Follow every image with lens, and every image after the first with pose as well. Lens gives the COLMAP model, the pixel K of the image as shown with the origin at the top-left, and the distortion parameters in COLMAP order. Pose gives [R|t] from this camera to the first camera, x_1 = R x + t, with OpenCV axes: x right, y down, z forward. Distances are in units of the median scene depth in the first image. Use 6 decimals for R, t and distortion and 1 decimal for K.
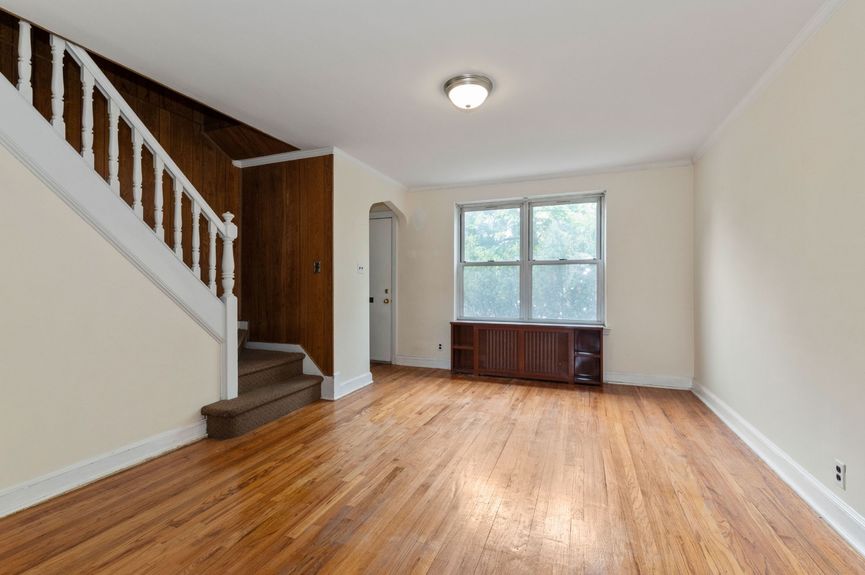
lens RADIAL K [[367.5, 0, 436.7], [0, 367.5, 290.6], [0, 0, 1]] dist [-0.010792, 0.003254]
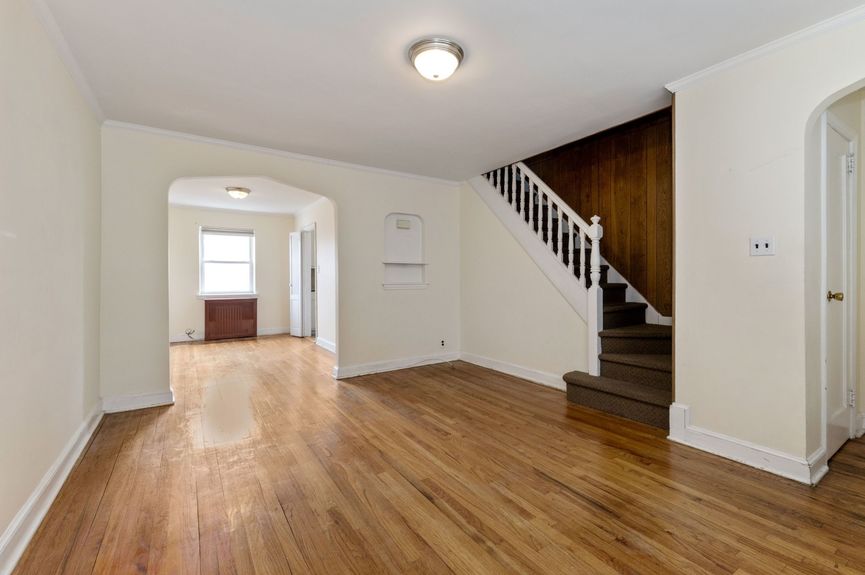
lens RADIAL K [[367.5, 0, 441.1], [0, 367.5, 279.5], [0, 0, 1]] dist [-0.010792, 0.003254]
pose [[-0.556243, 0.004562, -0.831007, 0.708182], [-0.006991, 0.999924, 0.010168, -0.019765], [0.830990, 0.011466, -0.556169, 1.301016]]
